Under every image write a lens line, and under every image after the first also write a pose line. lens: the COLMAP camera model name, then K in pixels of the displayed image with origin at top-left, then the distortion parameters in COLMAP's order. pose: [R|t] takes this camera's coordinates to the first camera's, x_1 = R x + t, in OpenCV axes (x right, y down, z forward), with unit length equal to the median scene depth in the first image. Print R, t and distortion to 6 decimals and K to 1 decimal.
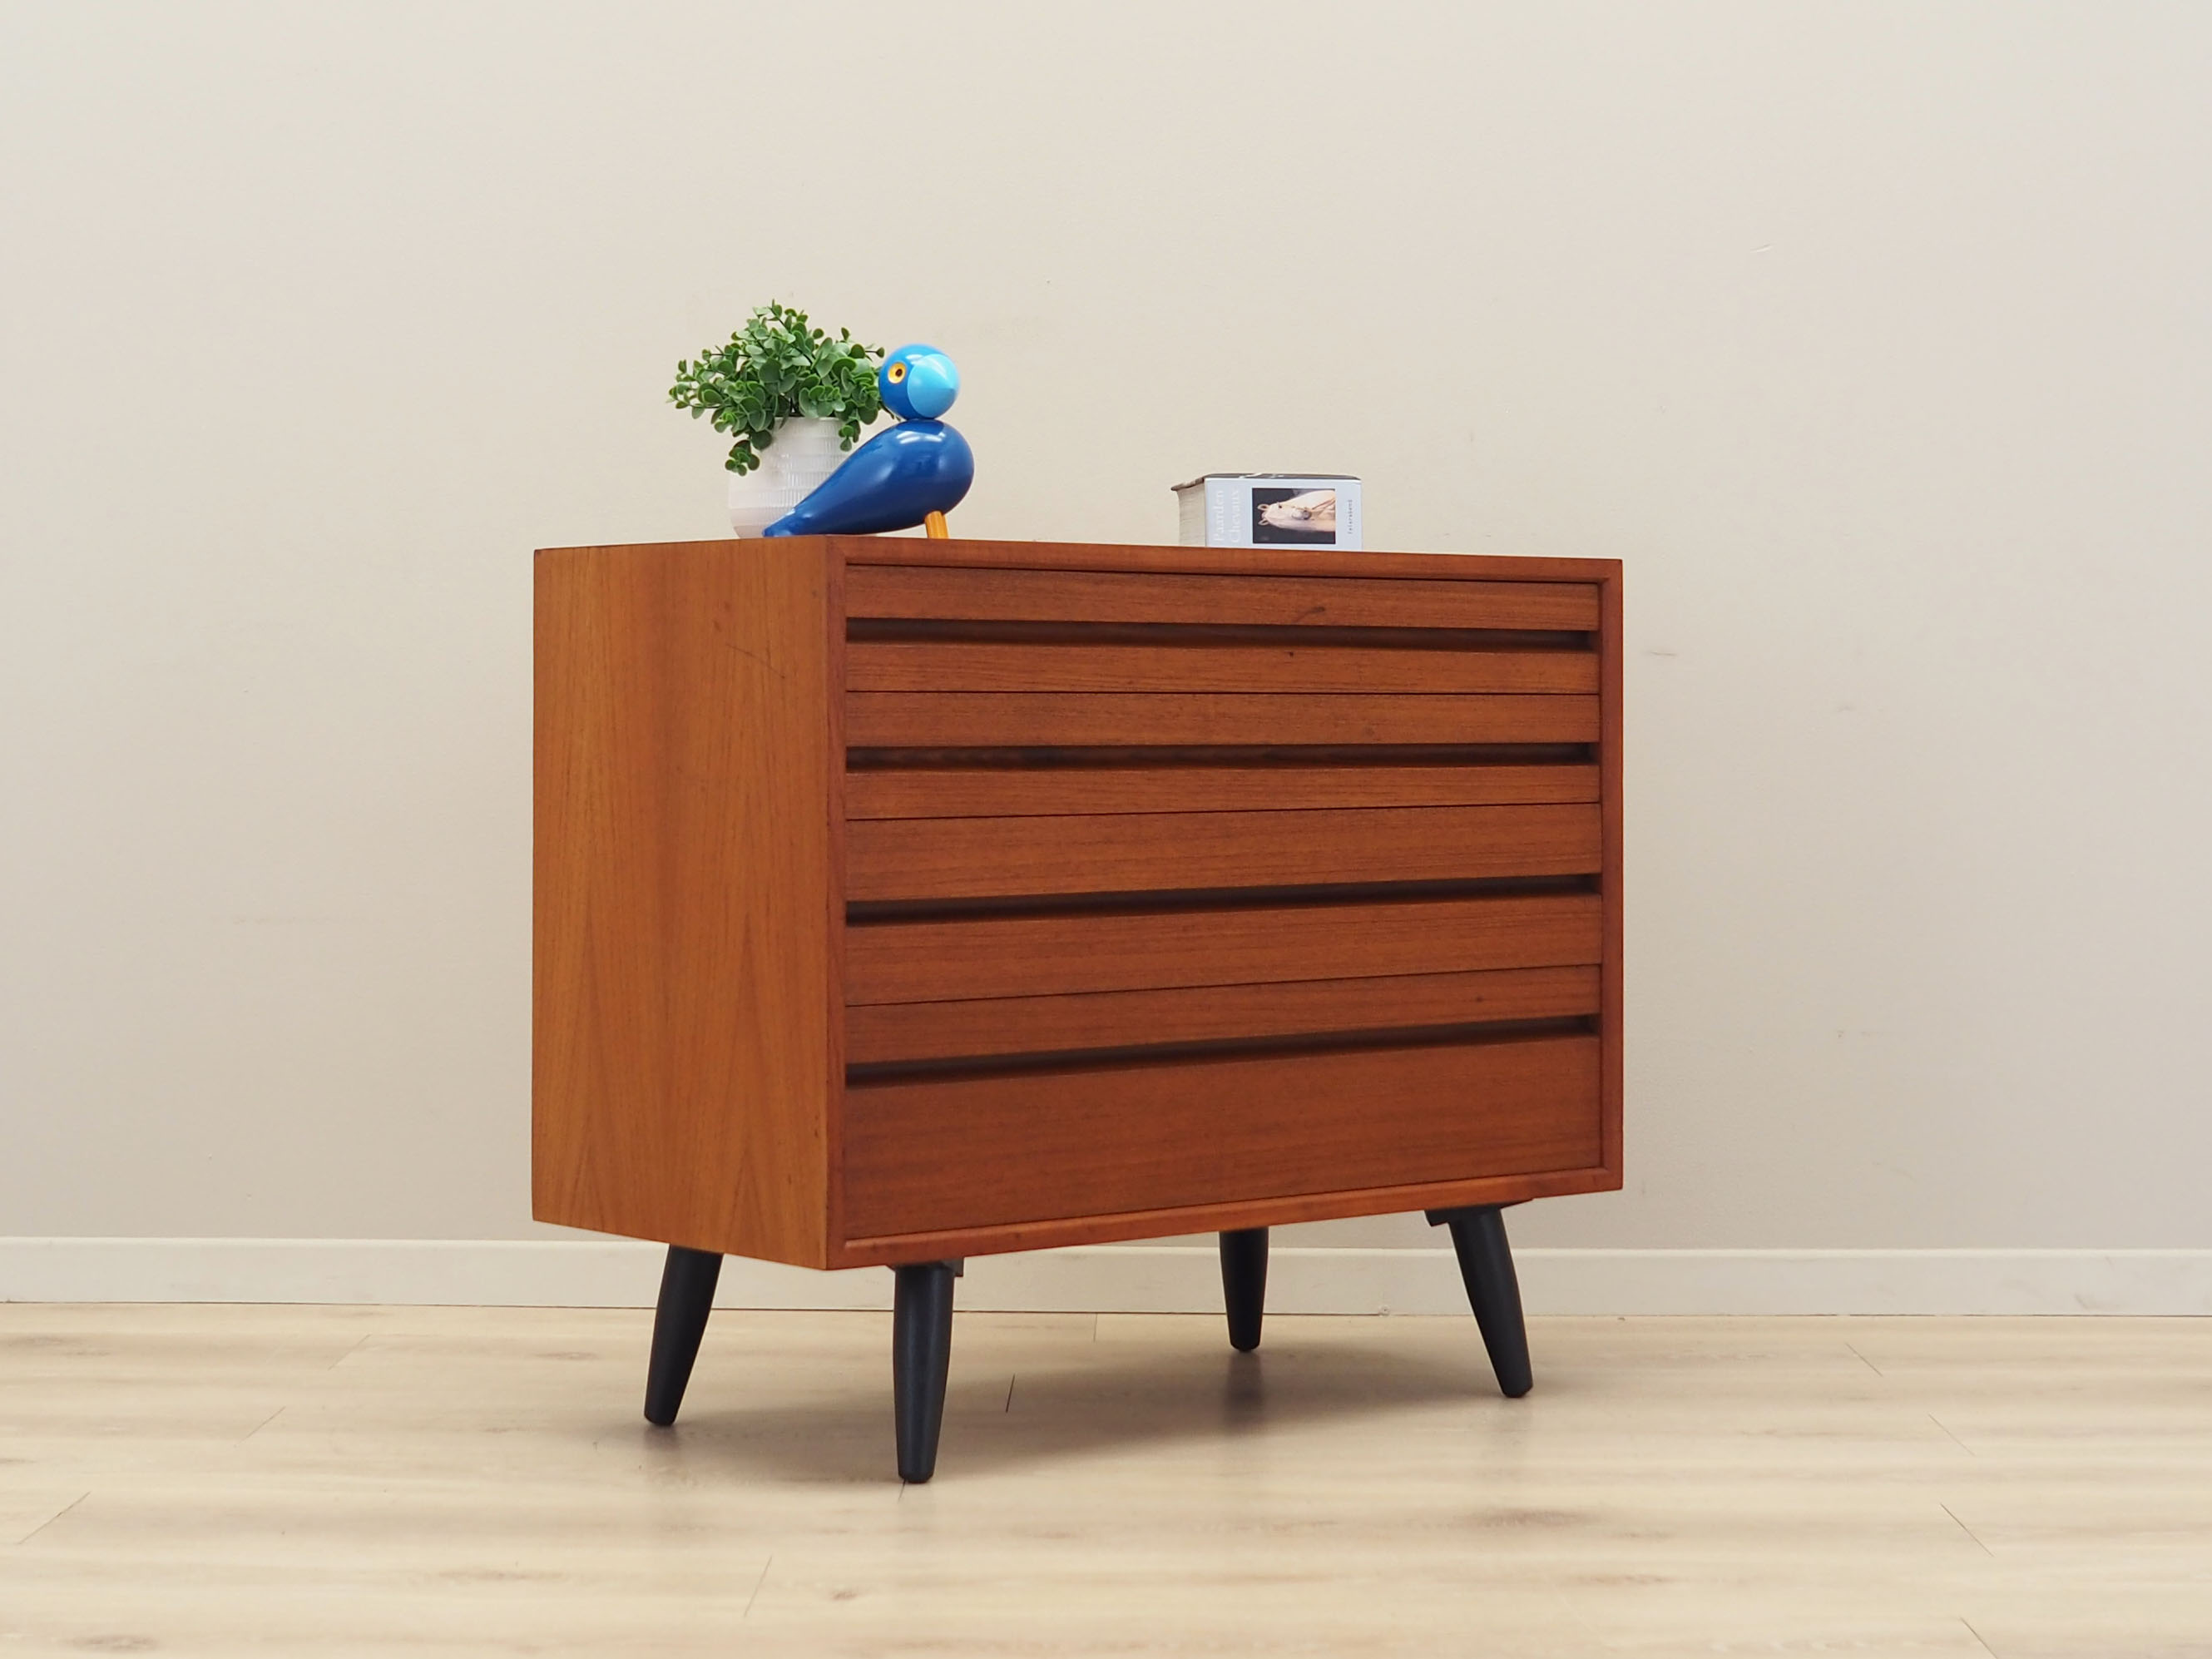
lens RADIAL K [[2173.0, 0, 1106.0], [0, 2173.0, 829.5], [0, 0, 1]] dist [-0.003918, 0.002989]
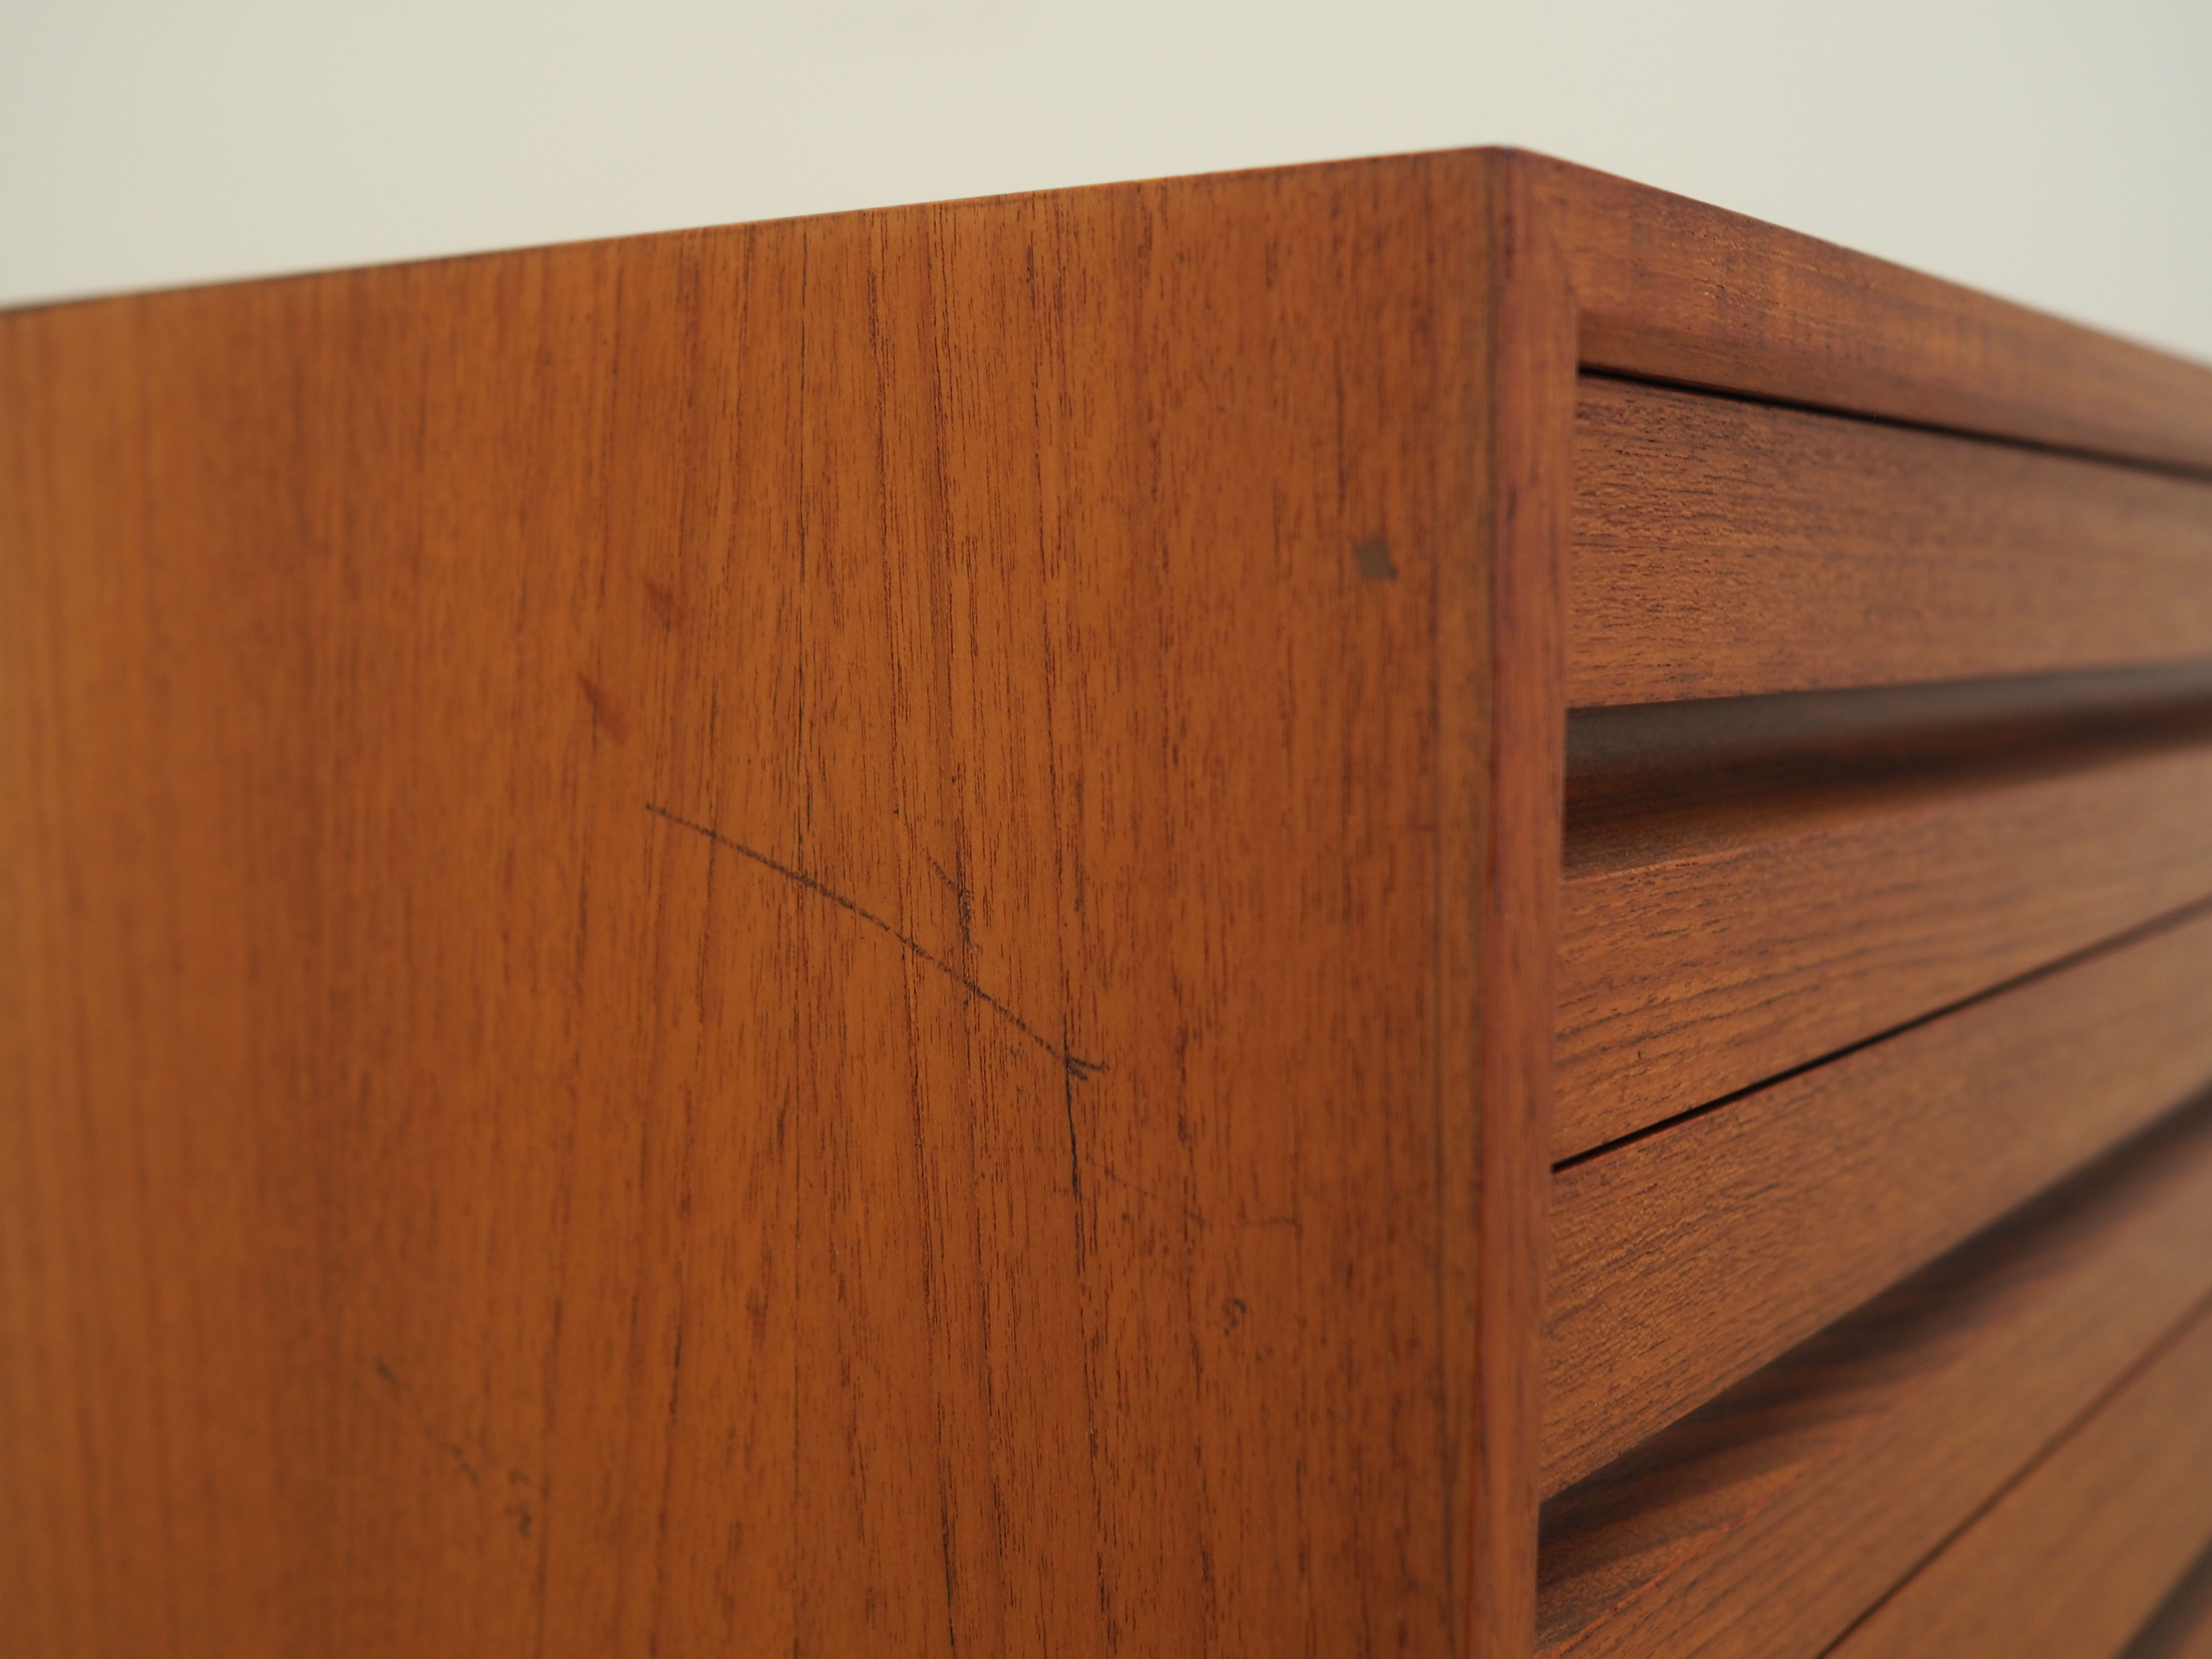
lens RADIAL K [[2172.9, 0, 1106.0], [0, 2172.9, 829.5], [0, 0, 1]] dist [-0.003918, 0.002989]
pose [[0.988014, -0.007486, 0.154183, -0.142194], [0.001160, 0.999155, 0.041074, -0.078226], [-0.154360, -0.040403, 0.987188, 0.696744]]
